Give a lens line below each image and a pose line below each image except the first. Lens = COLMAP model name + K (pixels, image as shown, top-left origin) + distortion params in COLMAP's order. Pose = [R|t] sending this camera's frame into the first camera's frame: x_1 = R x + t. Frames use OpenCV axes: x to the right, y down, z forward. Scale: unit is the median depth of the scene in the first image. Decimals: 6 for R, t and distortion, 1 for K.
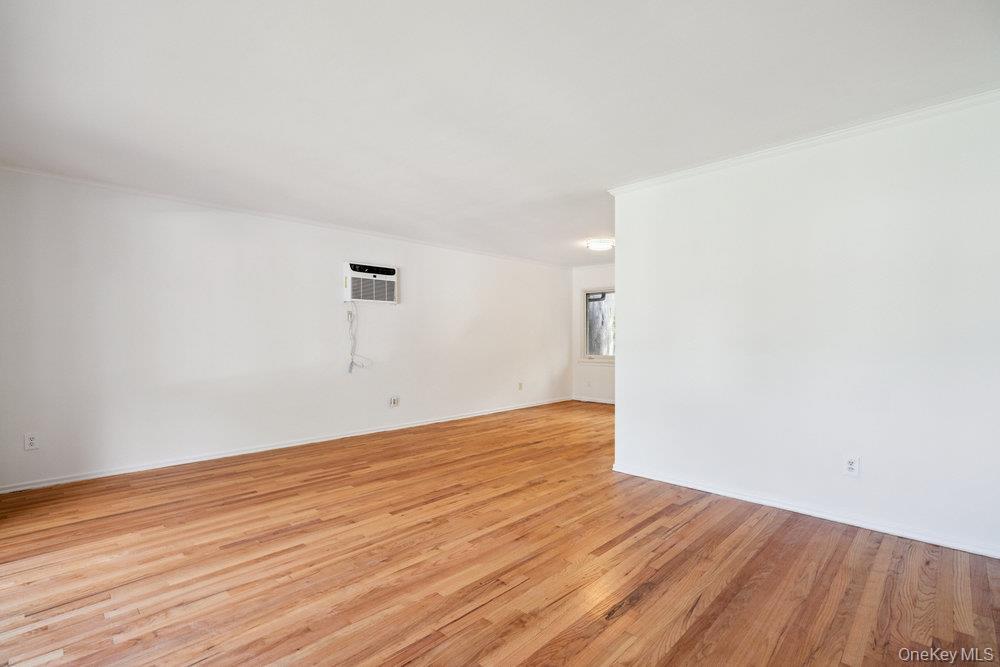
lens RADIAL K [[454.9, 0, 471.8], [0, 454.9, 335.5], [0, 0, 1]] dist [-0.001160, 0.000295]
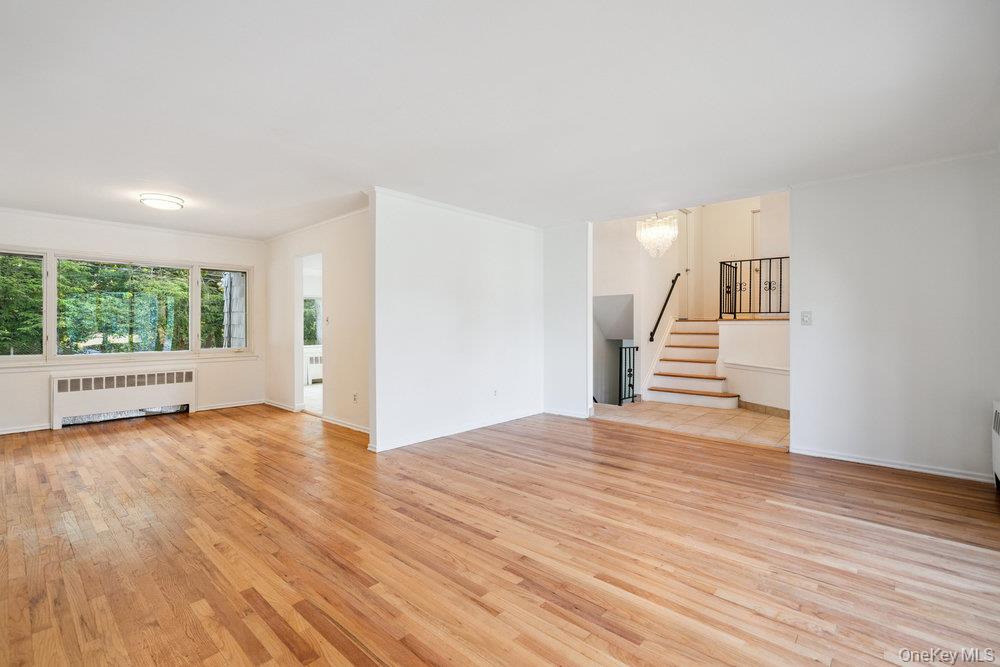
lens RADIAL K [[455.7, 0, 496.8], [0, 455.7, 326.0], [0, 0, 1]] dist [-0.000182, -0.000630]
pose [[-0.075880, 0.002782, 0.997113, -0.955569], [-0.003304, 0.999990, -0.003041, 0.007432], [-0.997111, -0.003526, -0.075870, 1.005223]]
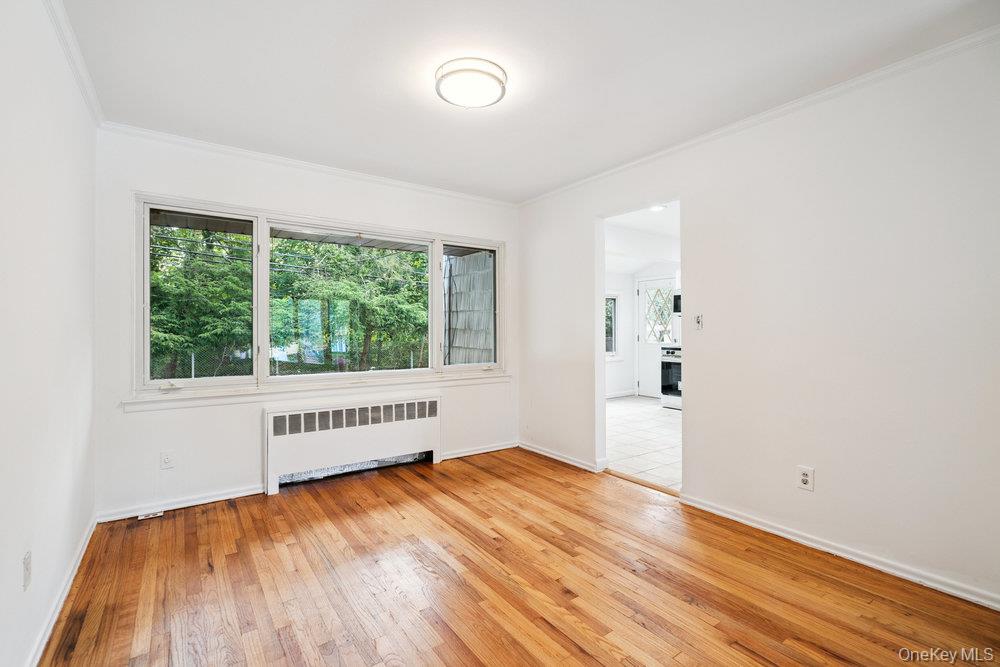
lens RADIAL K [[455.7, 0, 496.8], [0, 455.7, 326.0], [0, 0, 1]] dist [-0.000182, -0.000630]
pose [[0.139946, 0.010458, 0.990104, -0.164020], [-0.001672, 0.999945, -0.010326, 0.002593], [-0.990158, -0.000210, 0.139956, 1.807831]]
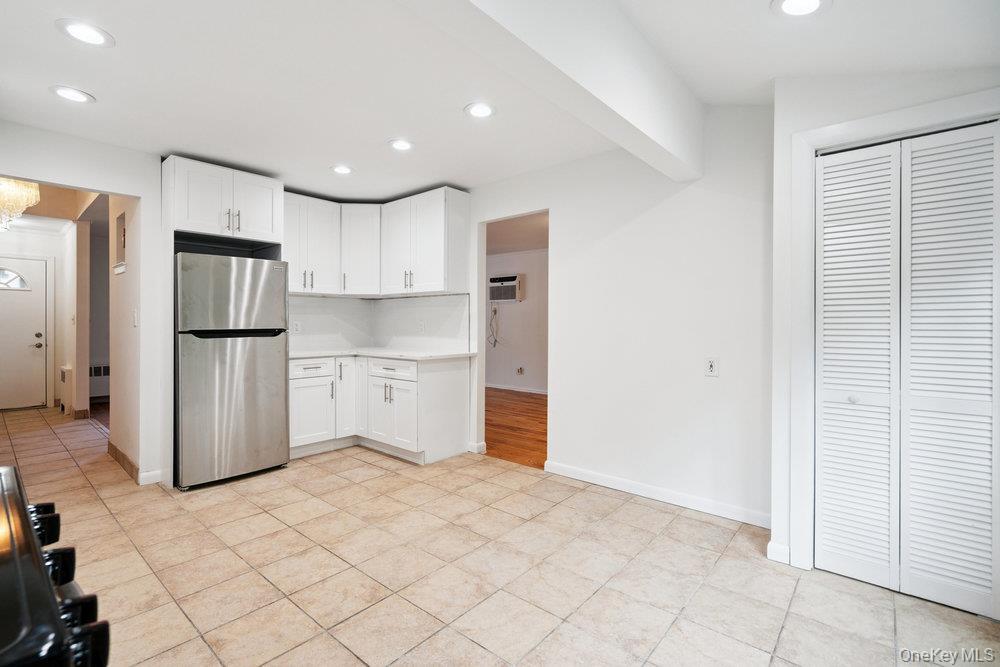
lens RADIAL K [[455.7, 0, 496.8], [0, 455.7, 326.0], [0, 0, 1]] dist [-0.000182, -0.000630]
pose [[0.102831, 0.011516, -0.994632, 2.216340], [0.002241, 0.999928, 0.011809, -0.017397], [0.994696, -0.003444, 0.102797, 1.446274]]
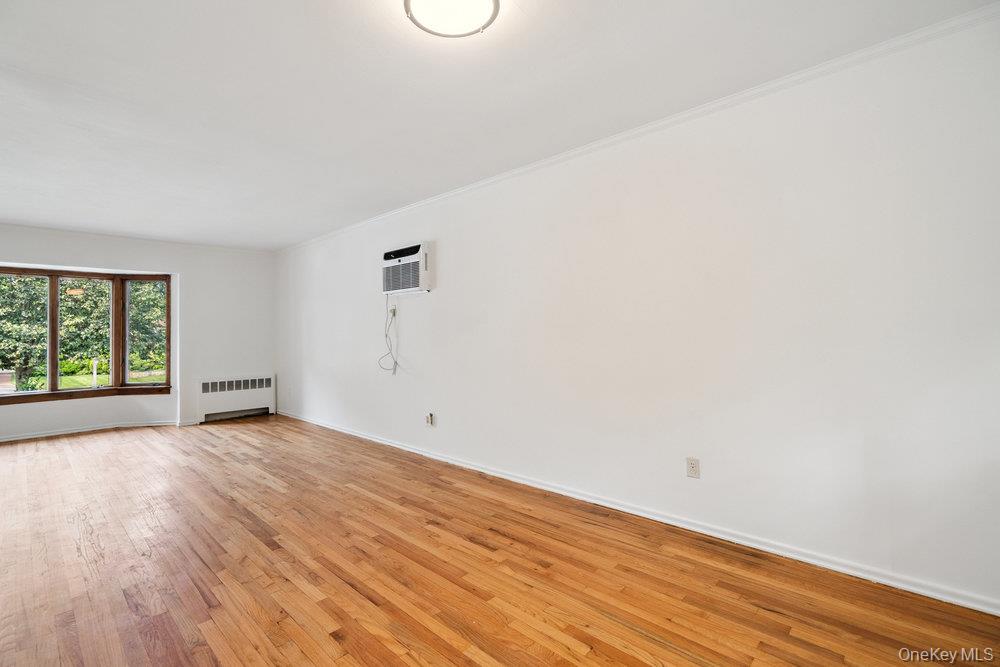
lens RADIAL K [[455.7, 0, 496.8], [0, 455.7, 326.0], [0, 0, 1]] dist [-0.000182, -0.000630]
pose [[0.053084, -0.010498, -0.998535, 1.081105], [0.020161, 0.999752, -0.009439, -0.001525], [0.998387, -0.019631, 0.053282, 1.970974]]
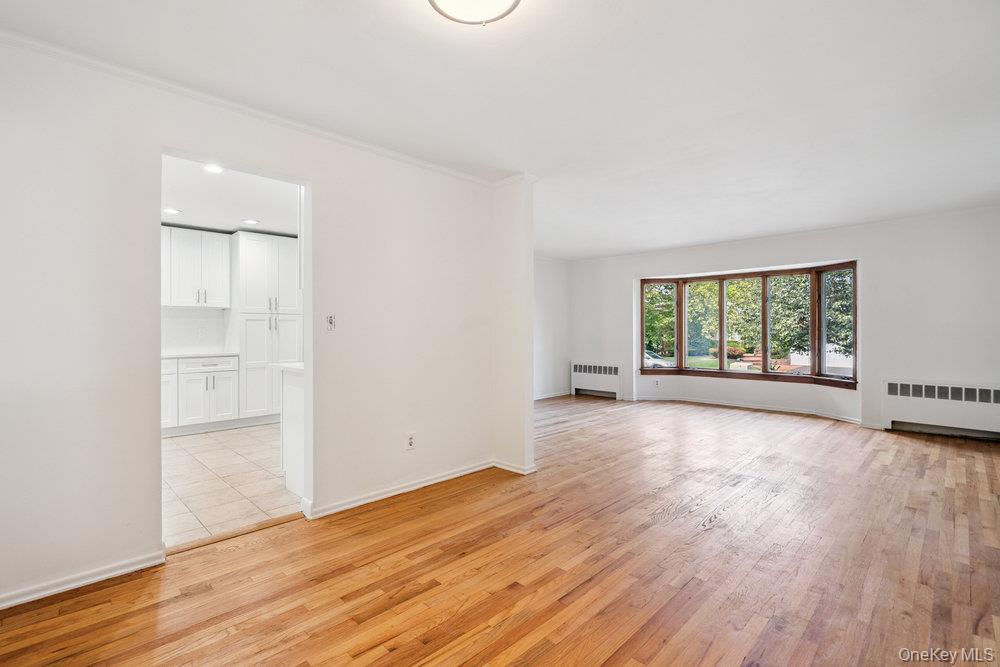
lens RADIAL K [[459.8, 0, 482.6], [0, 459.8, 329.8], [0, 0, 1]] dist [-0.002118, -0.000395]
pose [[-0.999833, 0.006137, -0.017226, 0.551156], [0.006231, 0.999966, -0.005428, 0.005181], [0.017192, -0.005534, -0.999837, 2.469004]]
